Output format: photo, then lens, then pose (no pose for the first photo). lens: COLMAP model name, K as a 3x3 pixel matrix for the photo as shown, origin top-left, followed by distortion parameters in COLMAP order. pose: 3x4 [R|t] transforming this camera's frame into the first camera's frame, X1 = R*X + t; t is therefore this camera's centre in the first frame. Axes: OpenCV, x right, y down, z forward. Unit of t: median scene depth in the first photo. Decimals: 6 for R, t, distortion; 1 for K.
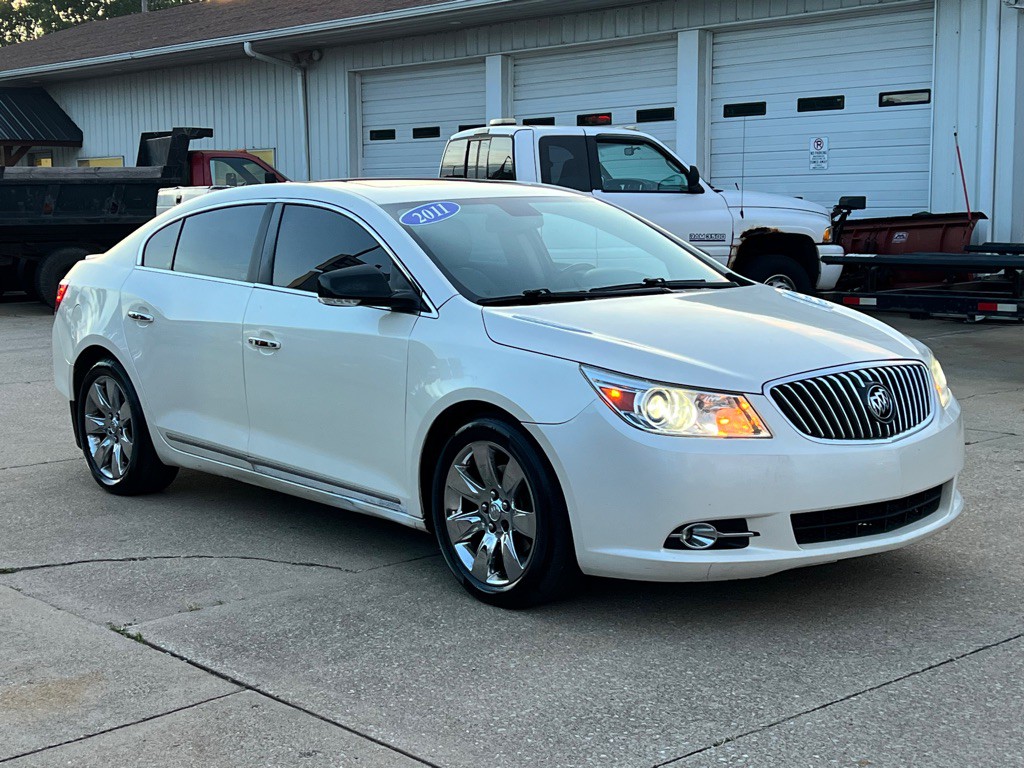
lens RADIAL K [[1525.3, 0, 495.7], [0, 1525.3, 385.3], [0, 0, 1]] dist [0.245372, -0.828539]
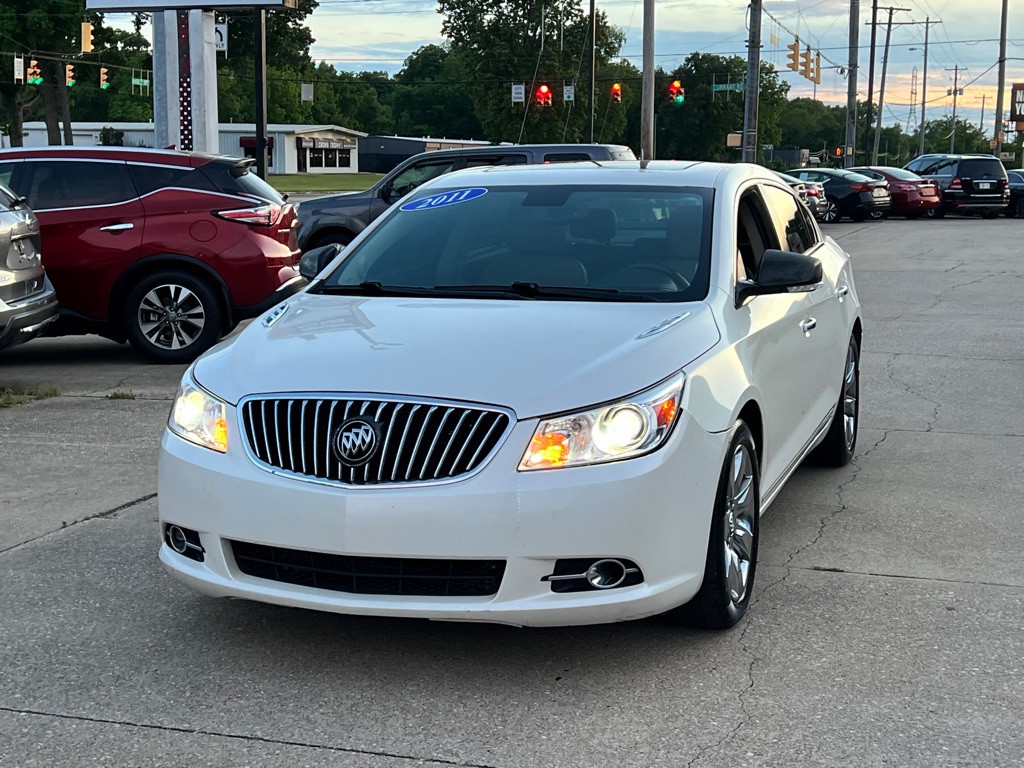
lens RADIAL K [[1533.9, 0, 520.3], [0, 1533.9, 382.4], [0, 0, 1]] dist [0.232477, -0.753643]
pose [[0.519393, 0.135816, -0.843673, 1.010191], [-0.114989, 0.989418, 0.088487, -0.106820], [0.846763, 0.051054, 0.529514, 0.623055]]
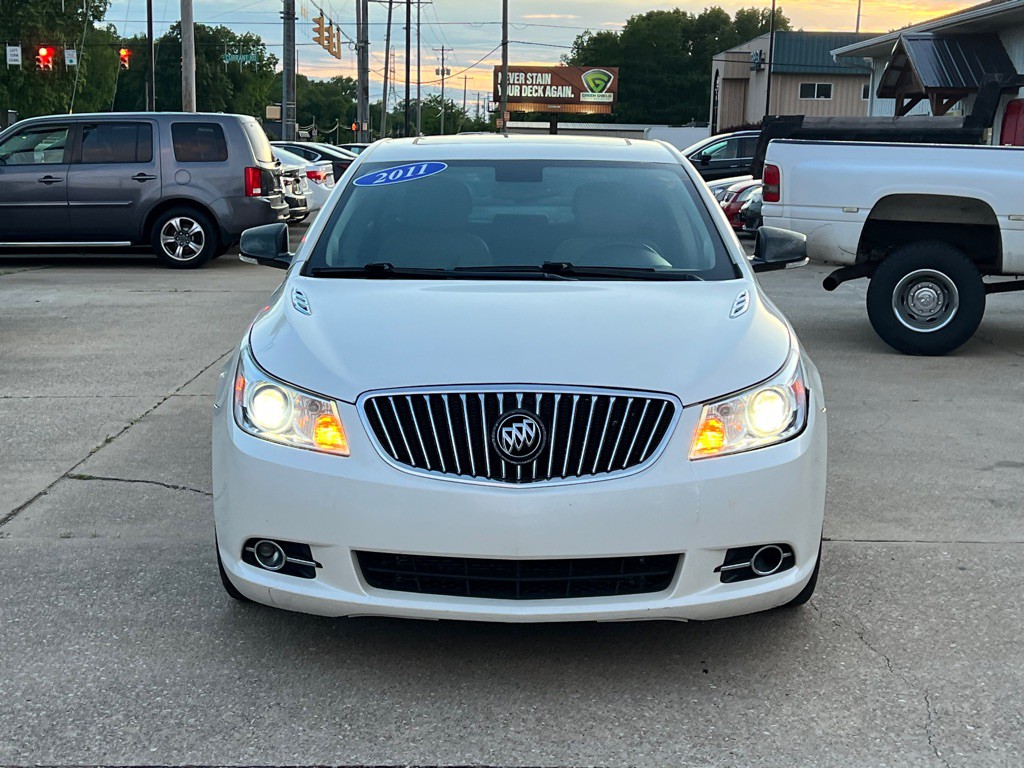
lens RADIAL K [[1533.9, 0, 520.3], [0, 1533.9, 382.4], [0, 0, 1]] dist [0.232477, -0.753643]
pose [[0.763948, 0.125519, -0.632952, 0.745226], [-0.105531, 0.991995, 0.069348, -0.071146], [0.636590, 0.013818, 0.771079, 0.390489]]
